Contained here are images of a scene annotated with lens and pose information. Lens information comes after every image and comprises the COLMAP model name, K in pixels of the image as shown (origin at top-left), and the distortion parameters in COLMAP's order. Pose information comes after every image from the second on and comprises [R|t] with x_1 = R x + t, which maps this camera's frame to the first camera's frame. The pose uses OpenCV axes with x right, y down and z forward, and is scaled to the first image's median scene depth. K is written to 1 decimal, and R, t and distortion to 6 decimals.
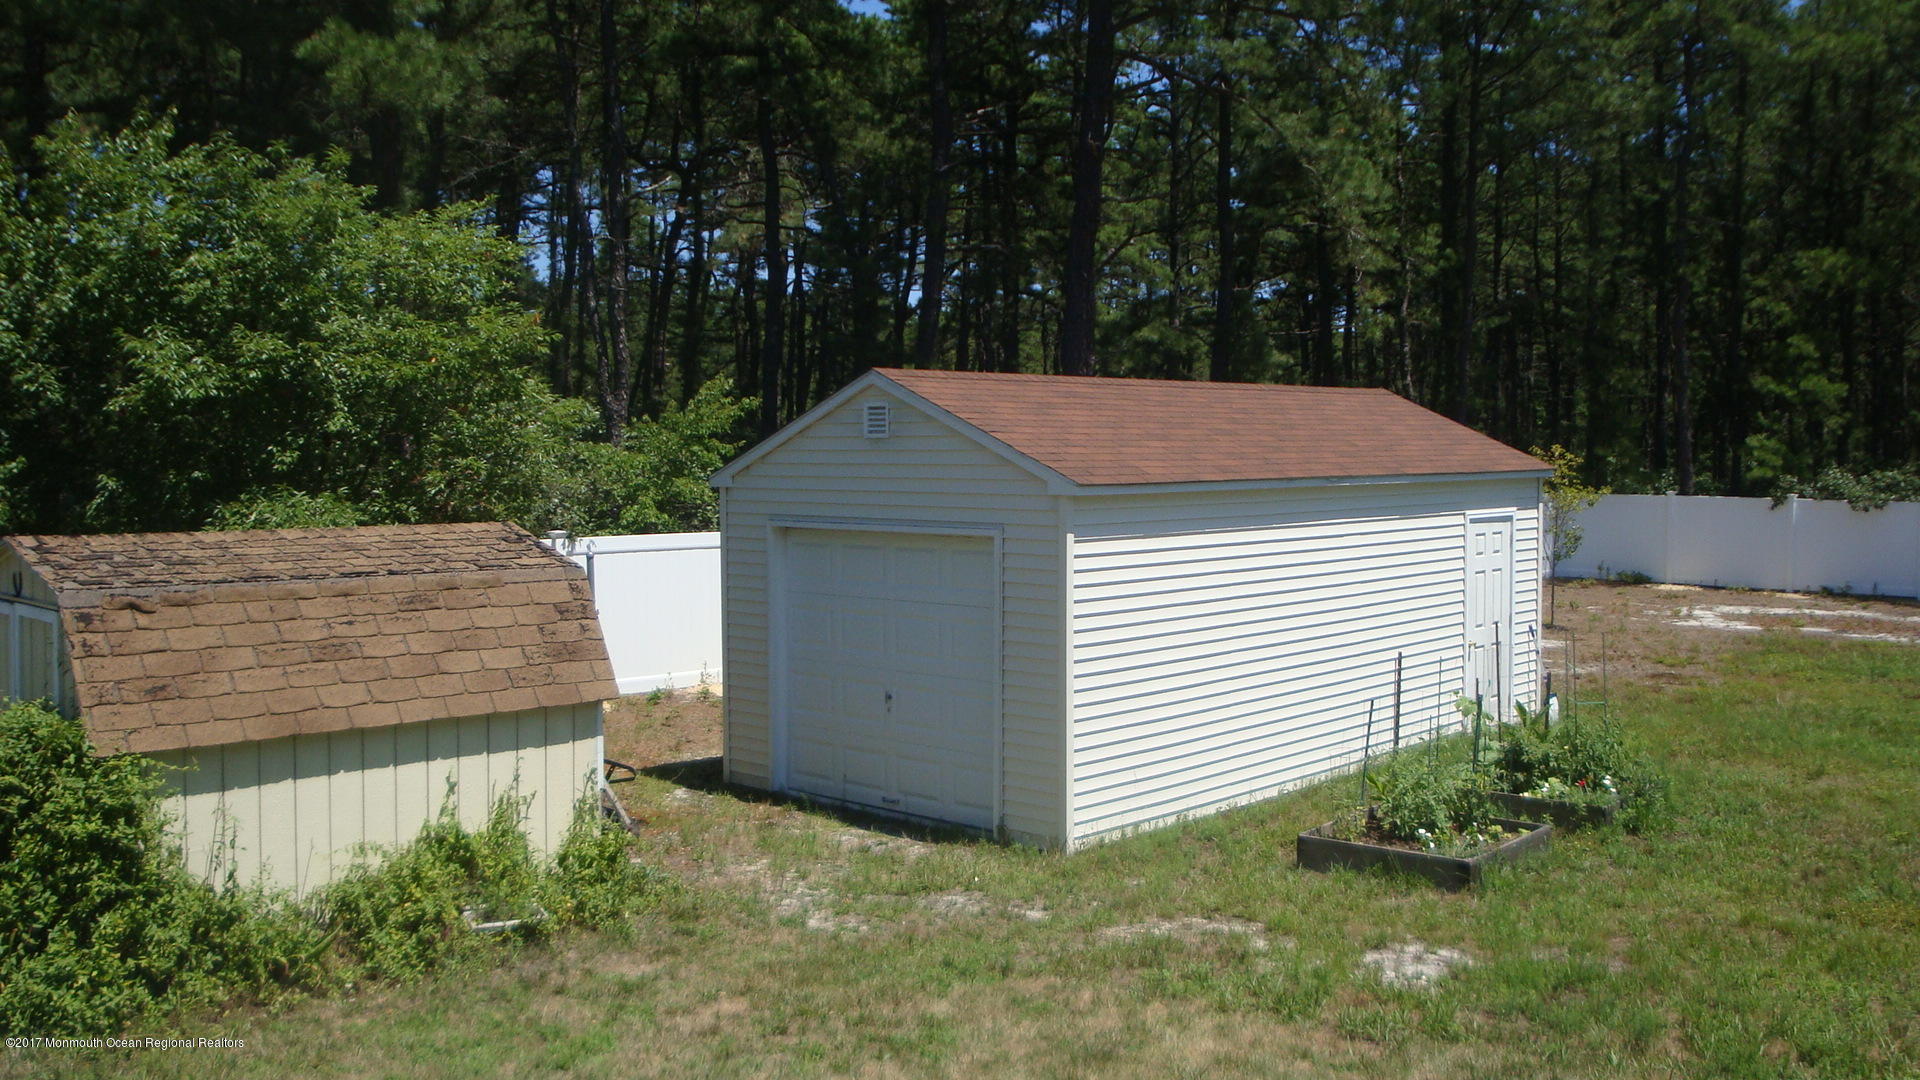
lens RADIAL K [[1715.4, 0, 960.0], [0, 1715.4, 540.0], [0, 0, 1]] dist [-0.150096, 0.106634]
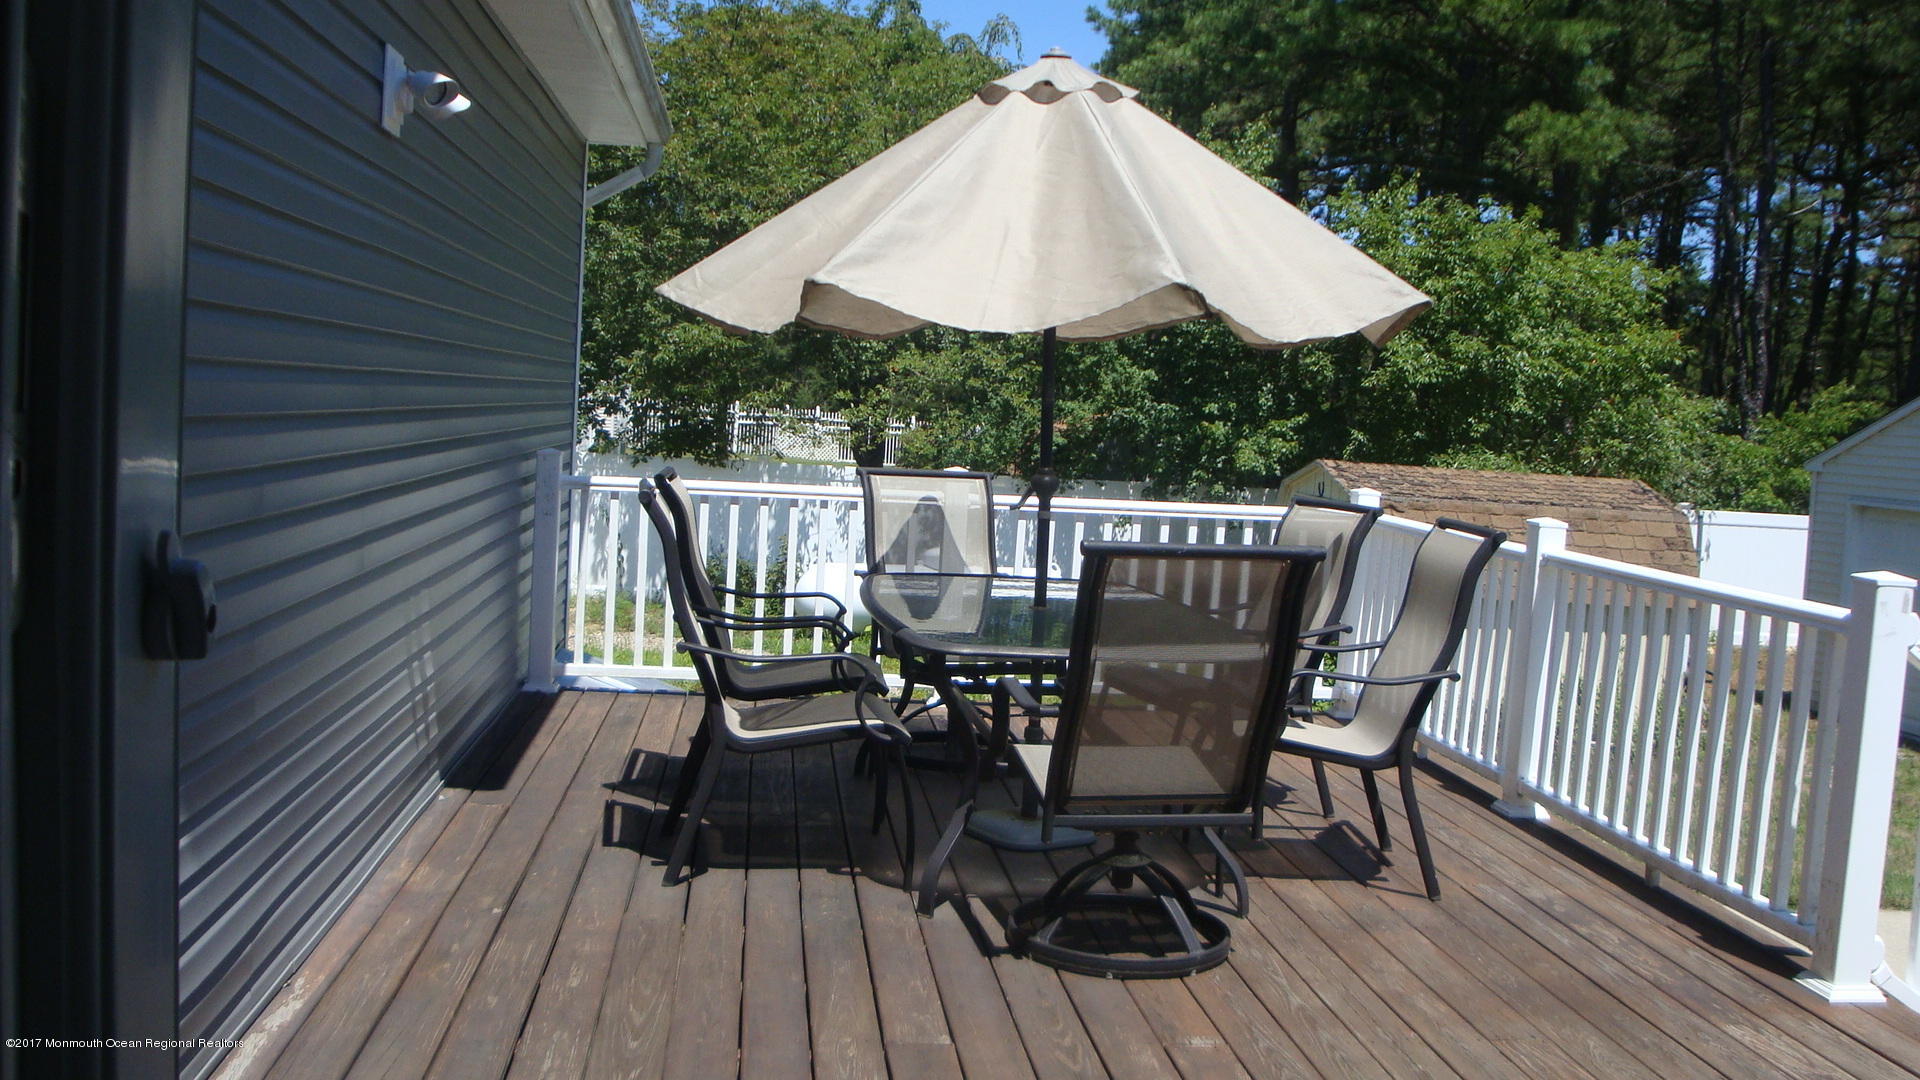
lens RADIAL K [[1715.4, 0, 960.0], [0, 1715.4, 540.0], [0, 0, 1]] dist [-0.150096, 0.106634]
pose [[0.790612, 0.089077, -0.605803, 0.103218], [-0.085291, 0.995738, 0.035102, 0.028831], [0.606348, 0.023917, 0.794840, -0.333998]]
